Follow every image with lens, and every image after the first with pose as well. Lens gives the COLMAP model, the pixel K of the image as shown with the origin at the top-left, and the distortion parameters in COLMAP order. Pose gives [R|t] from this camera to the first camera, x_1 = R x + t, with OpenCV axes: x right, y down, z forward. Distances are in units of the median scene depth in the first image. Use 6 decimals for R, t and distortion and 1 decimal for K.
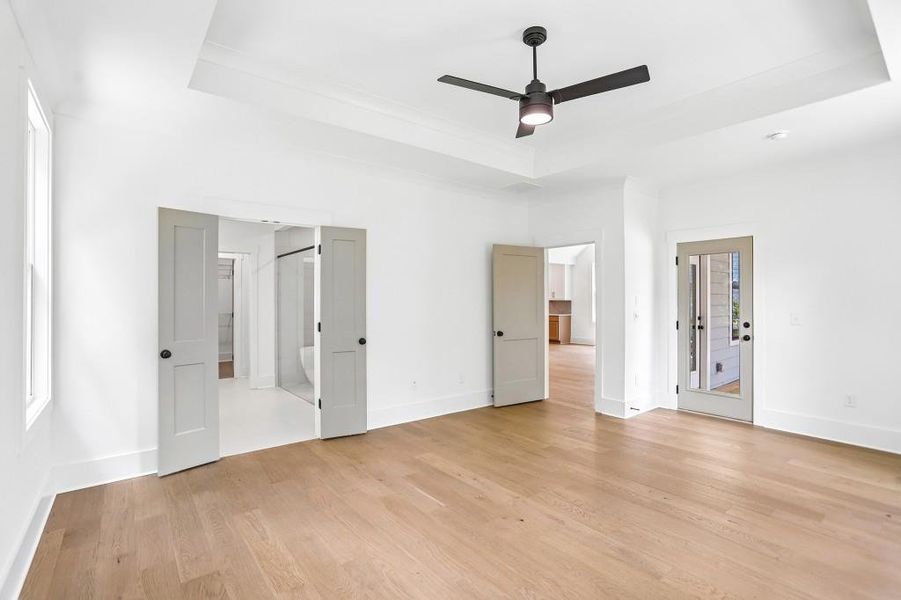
lens RADIAL K [[420.2, 0, 447.2], [0, 420.2, 299.3], [0, 0, 1]] dist [-0.079280, 0.035694]
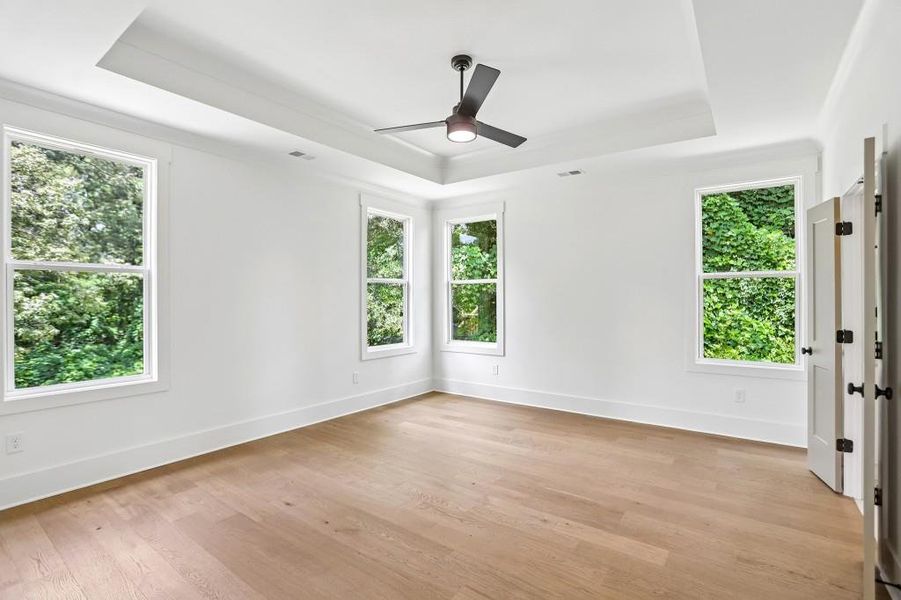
lens RADIAL K [[420.2, 0, 447.2], [0, 420.2, 299.3], [0, 0, 1]] dist [-0.079280, 0.035694]
pose [[-0.963158, 0.005661, -0.268877, 0.501713], [0.006314, 0.999979, -0.001565, 0.000689], [0.268862, -0.003205, -0.963173, 1.864553]]
